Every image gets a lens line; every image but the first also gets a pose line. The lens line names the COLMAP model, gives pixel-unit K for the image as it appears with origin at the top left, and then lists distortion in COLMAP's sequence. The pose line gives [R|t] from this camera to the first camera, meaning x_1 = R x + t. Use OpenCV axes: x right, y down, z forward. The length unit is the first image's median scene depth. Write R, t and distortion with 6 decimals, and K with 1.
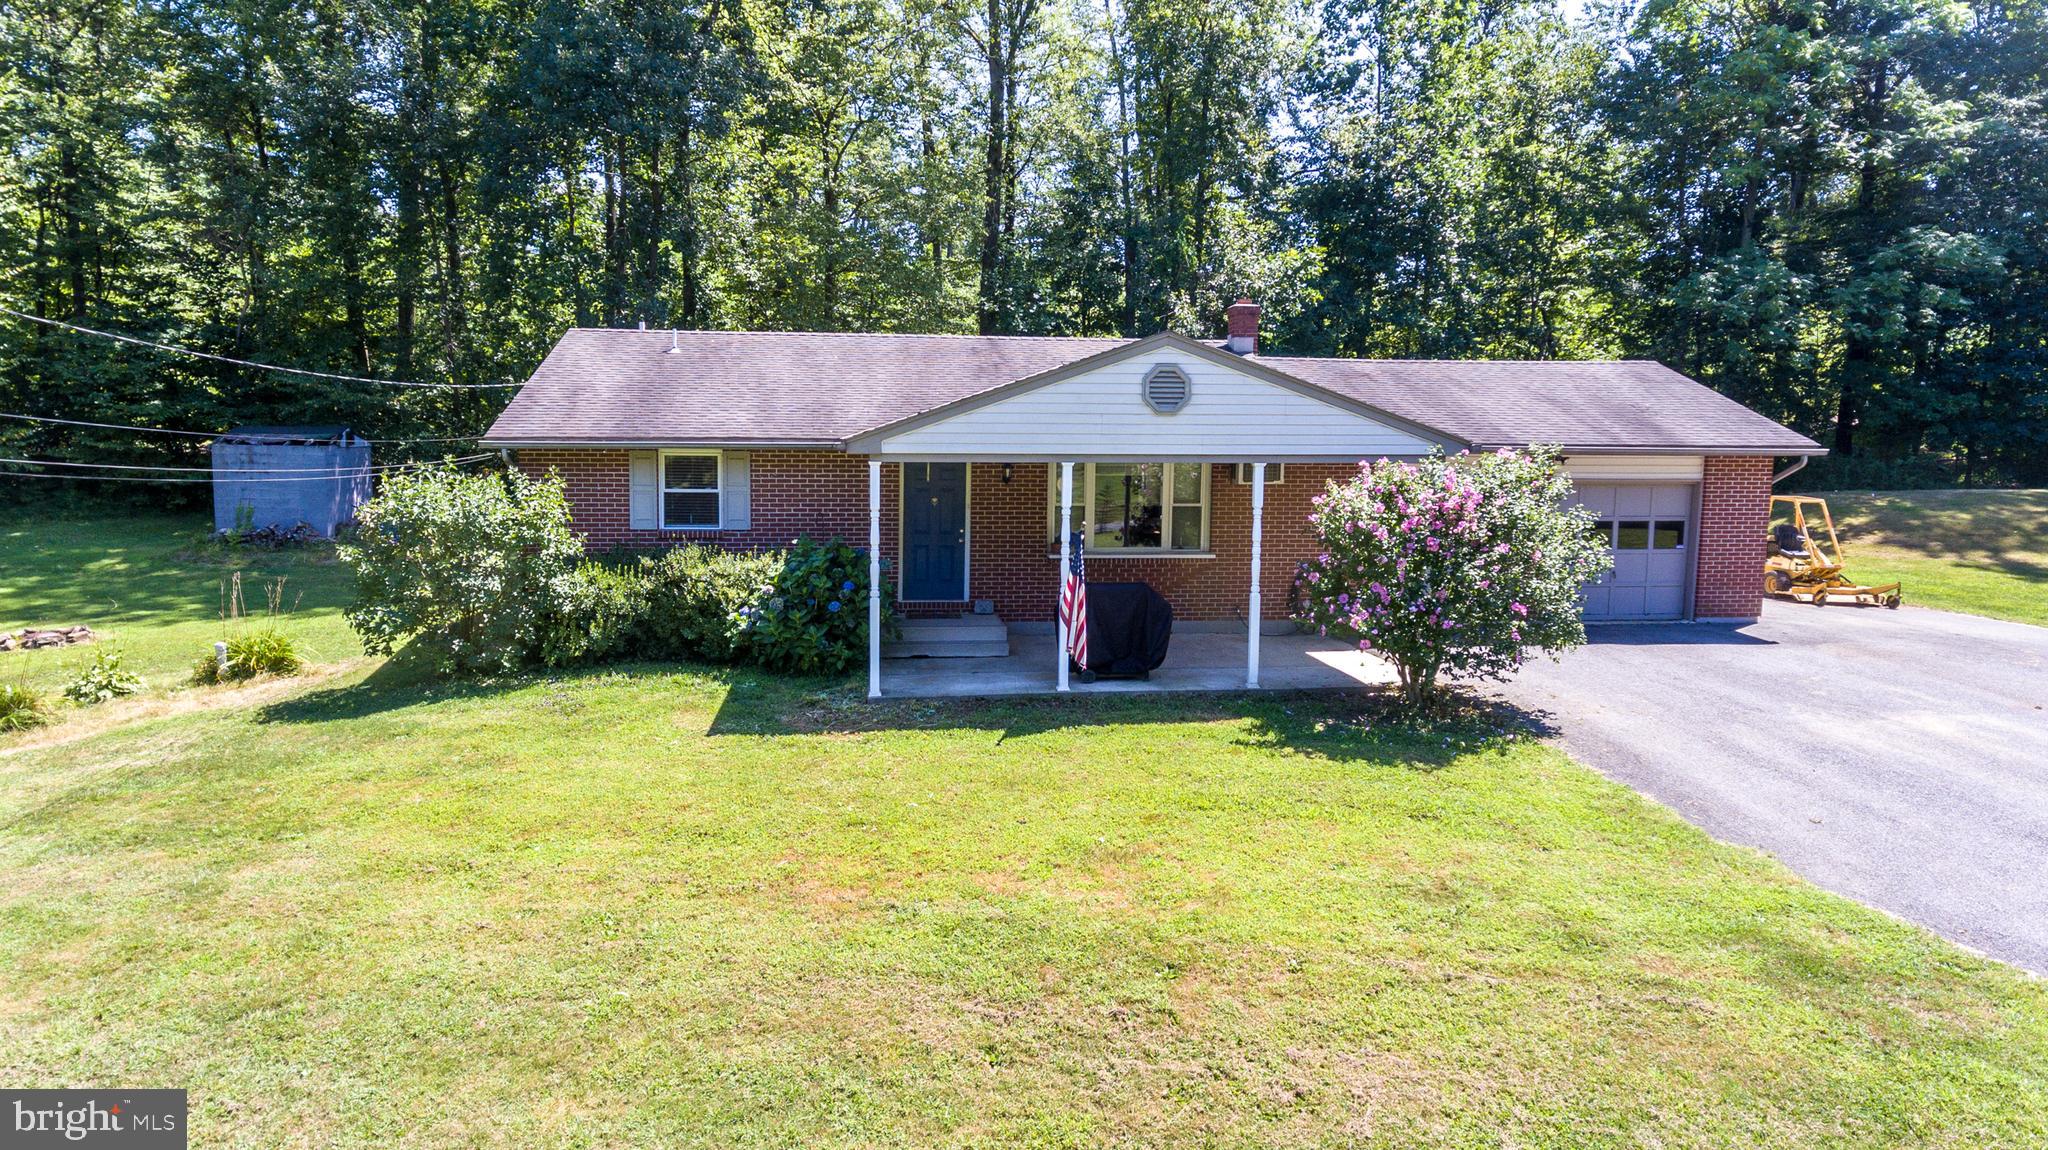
lens RADIAL K [[1233.6, 0, 1008.6], [0, 1233.6, 549.6], [0, 0, 1]] dist [0.000741, -0.002385]
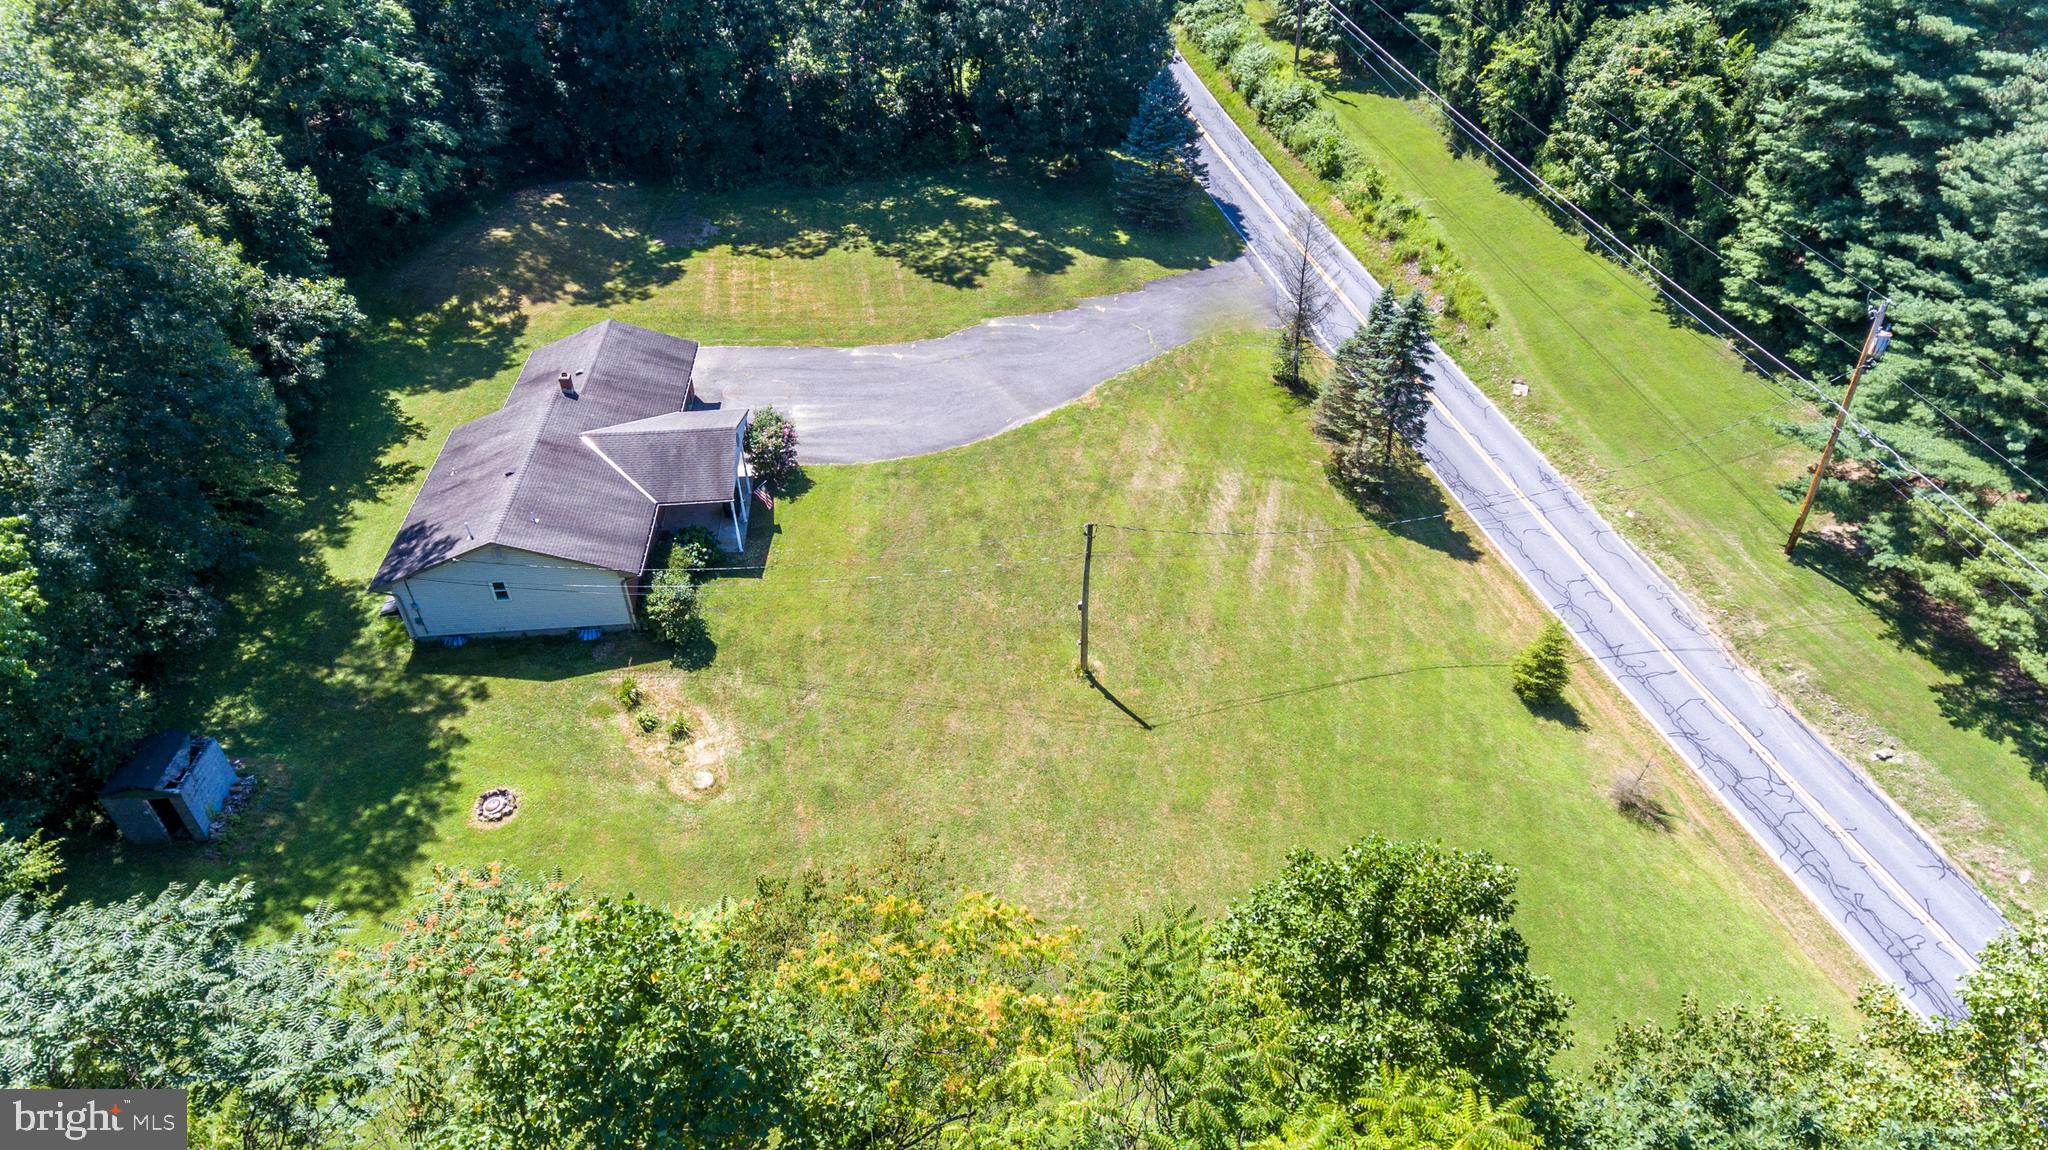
lens RADIAL K [[1216.4, 0, 1015.0], [0, 1216.4, 574.4], [0, 0, 1]] dist [-0.001342, 0.001306]
pose [[0.019080, -0.617617, 0.786247, -3.068659], [0.097120, 0.783816, 0.613351, -2.026837], [-0.995090, 0.064658, 0.074938, -0.093938]]
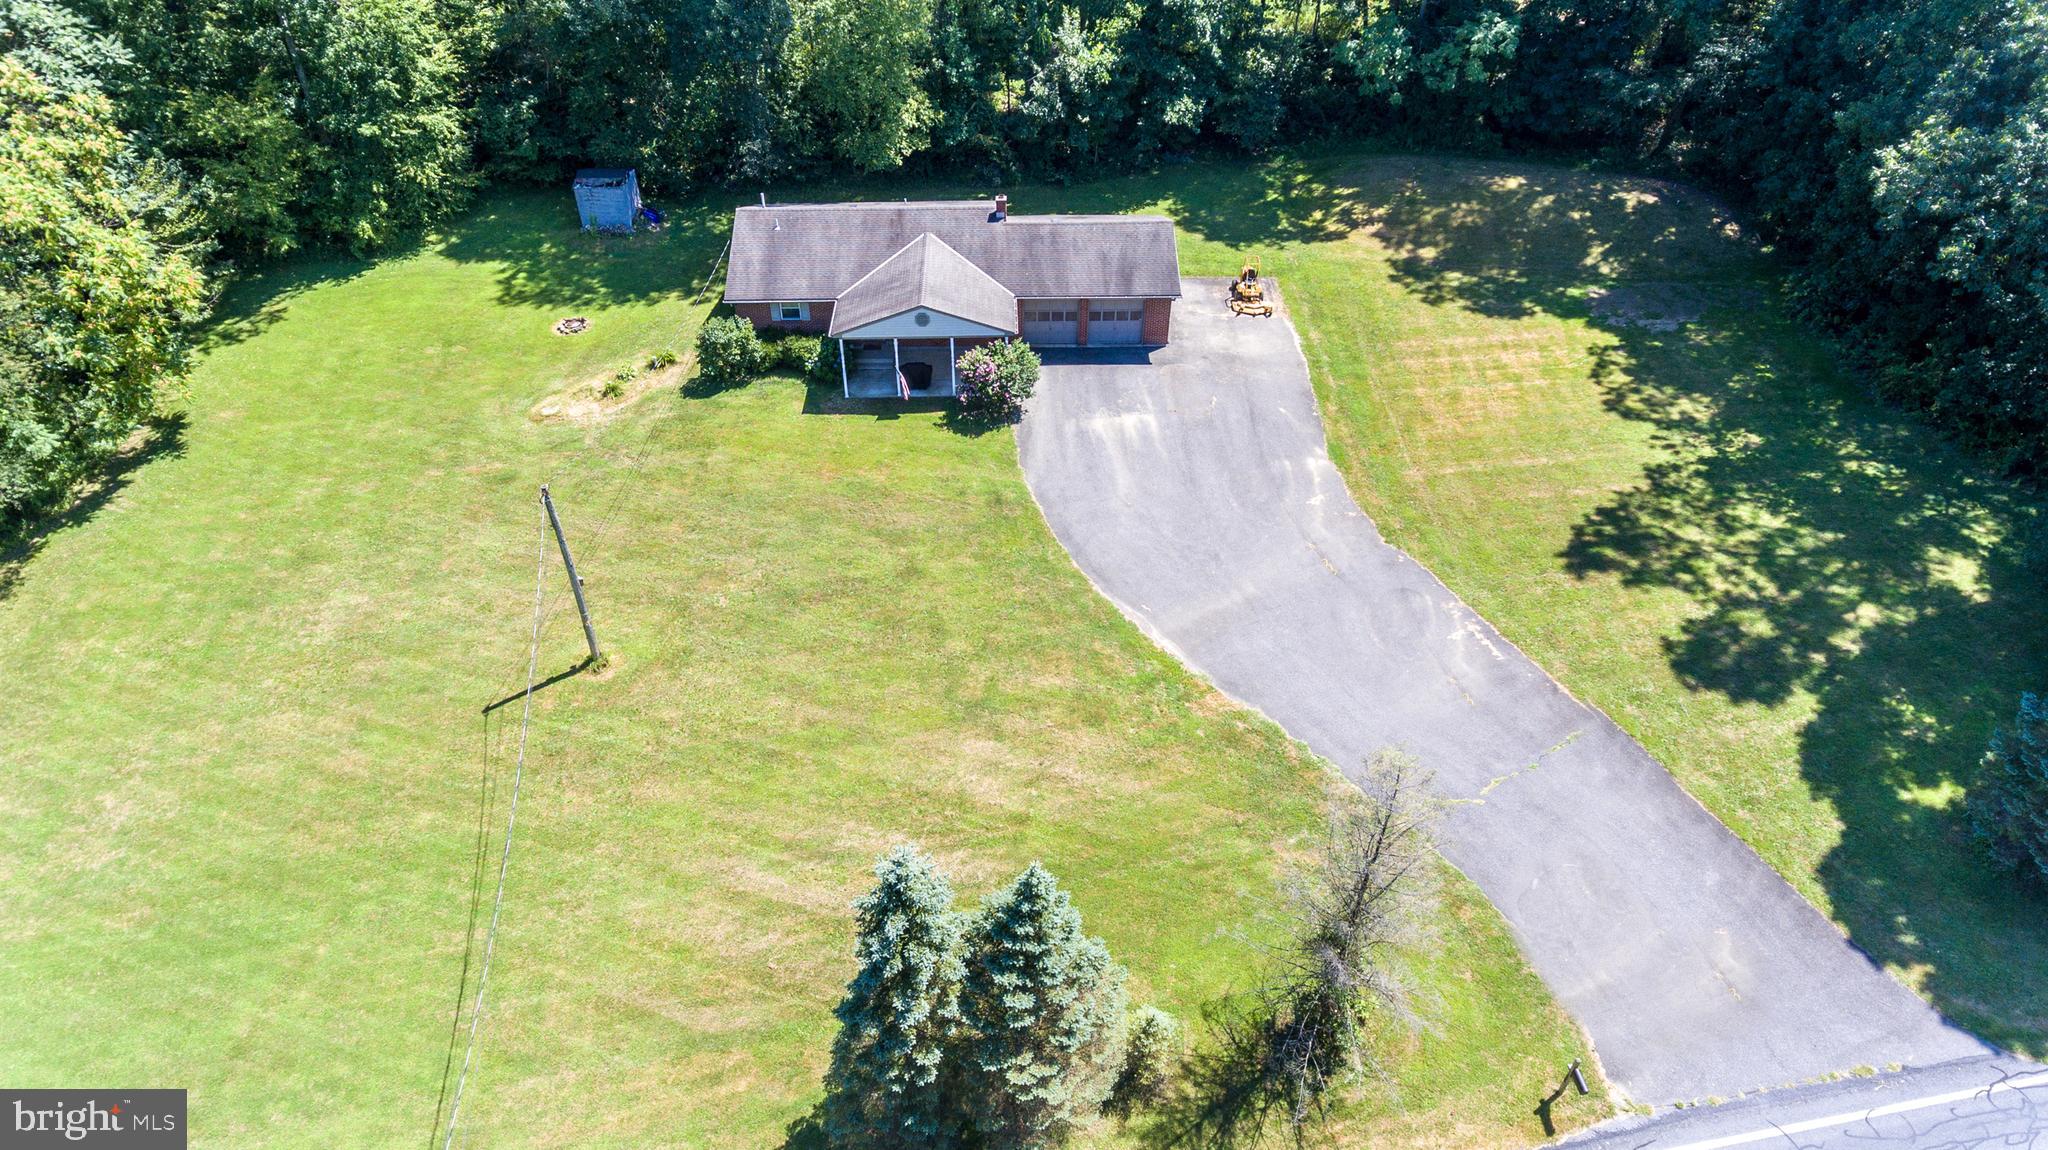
lens RADIAL K [[1216.4, 0, 1015.0], [0, 1216.4, 574.4], [0, 0, 1]] dist [-0.001342, 0.001306]
pose [[0.995273, 0.050352, -0.083049, 0.711173], [0.005876, 0.822325, 0.568987, -1.494043], [0.096943, -0.566785, 0.818142, -2.185456]]
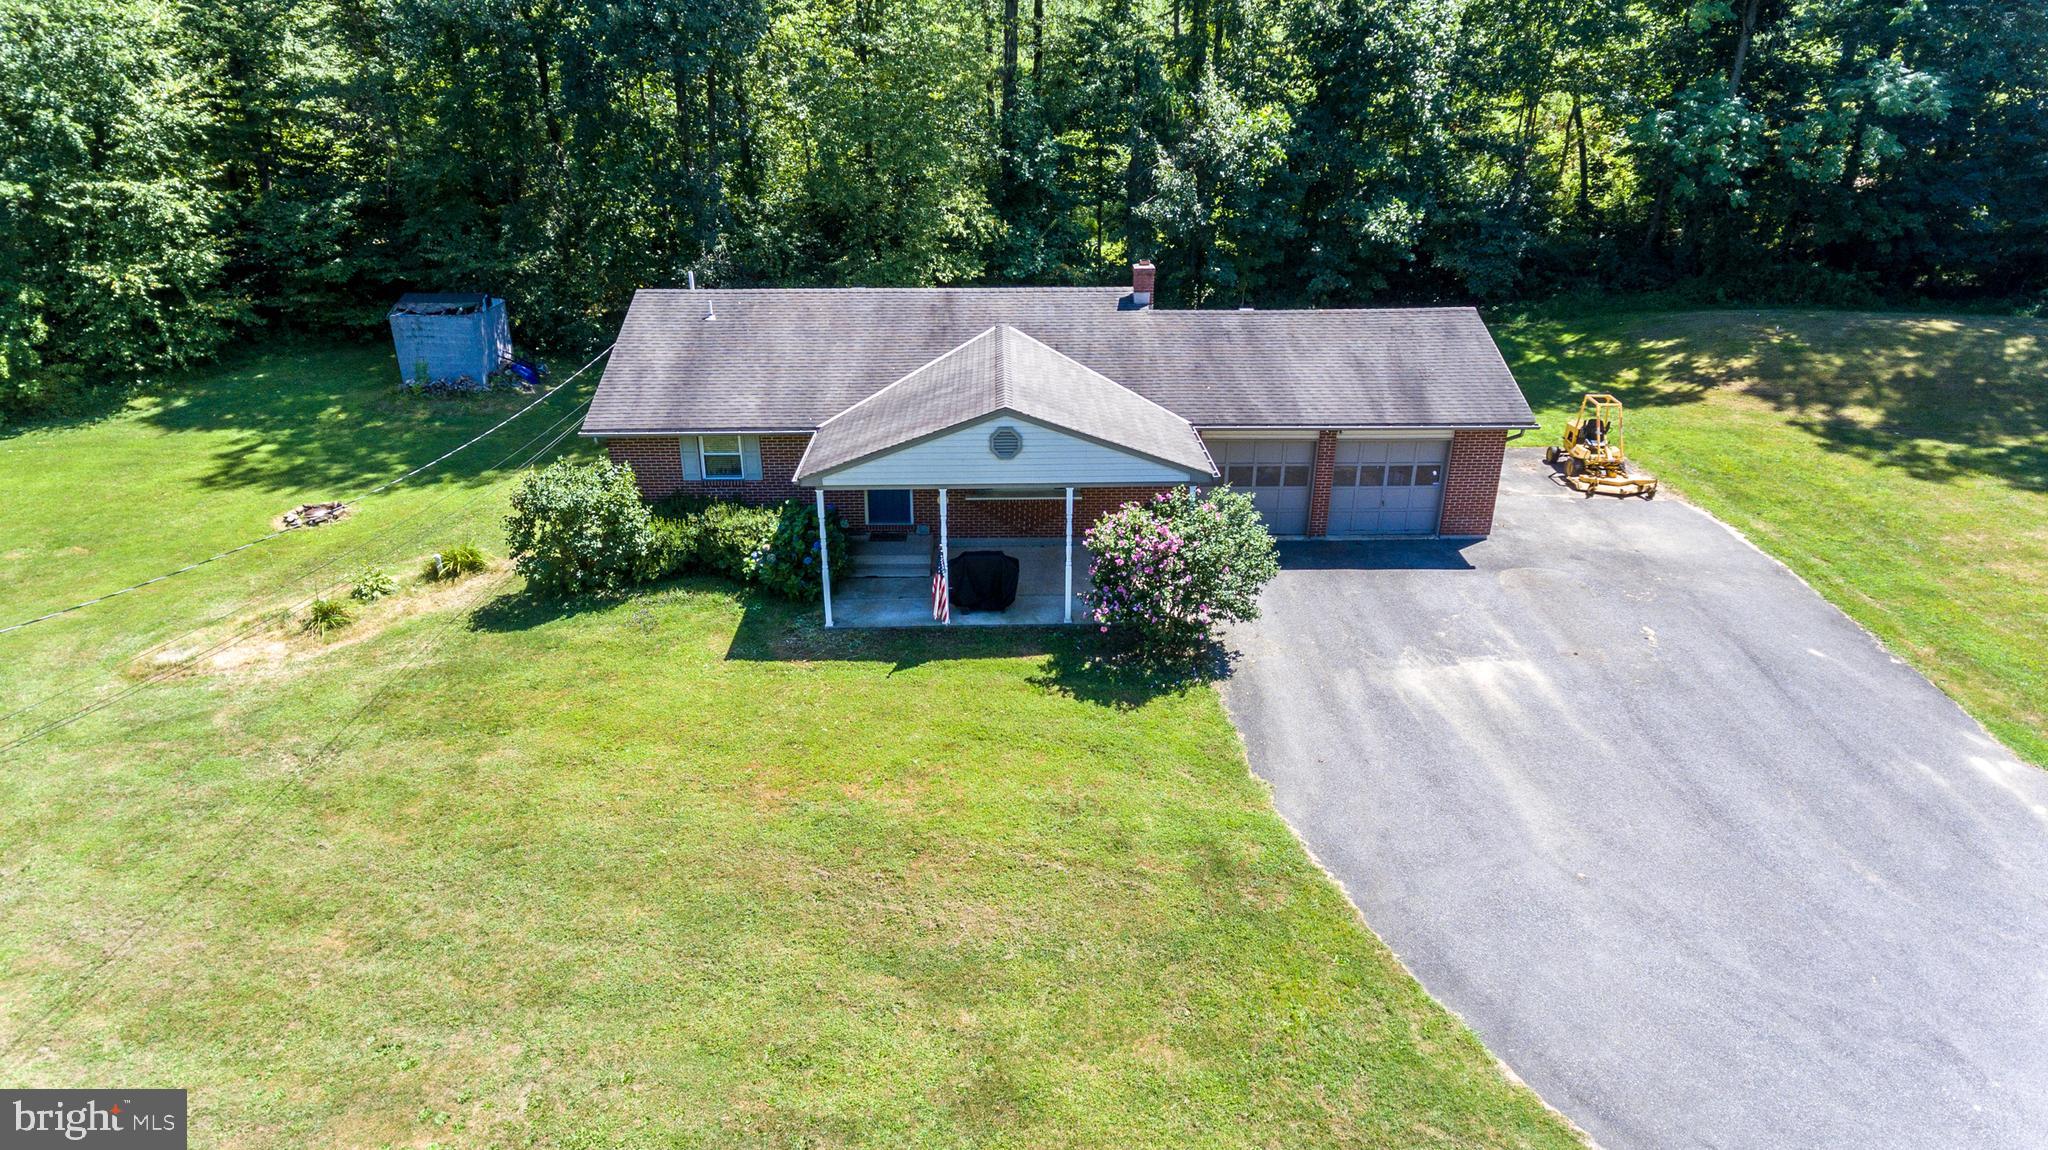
lens RADIAL K [[1216.4, 0, 1015.0], [0, 1216.4, 574.4], [0, 0, 1]] dist [-0.001342, 0.001306]
pose [[0.995041, 0.026794, -0.095793, 0.290277], [0.004742, 0.949163, 0.314749, -0.453725], [0.099356, -0.313643, 0.944329, -0.474149]]
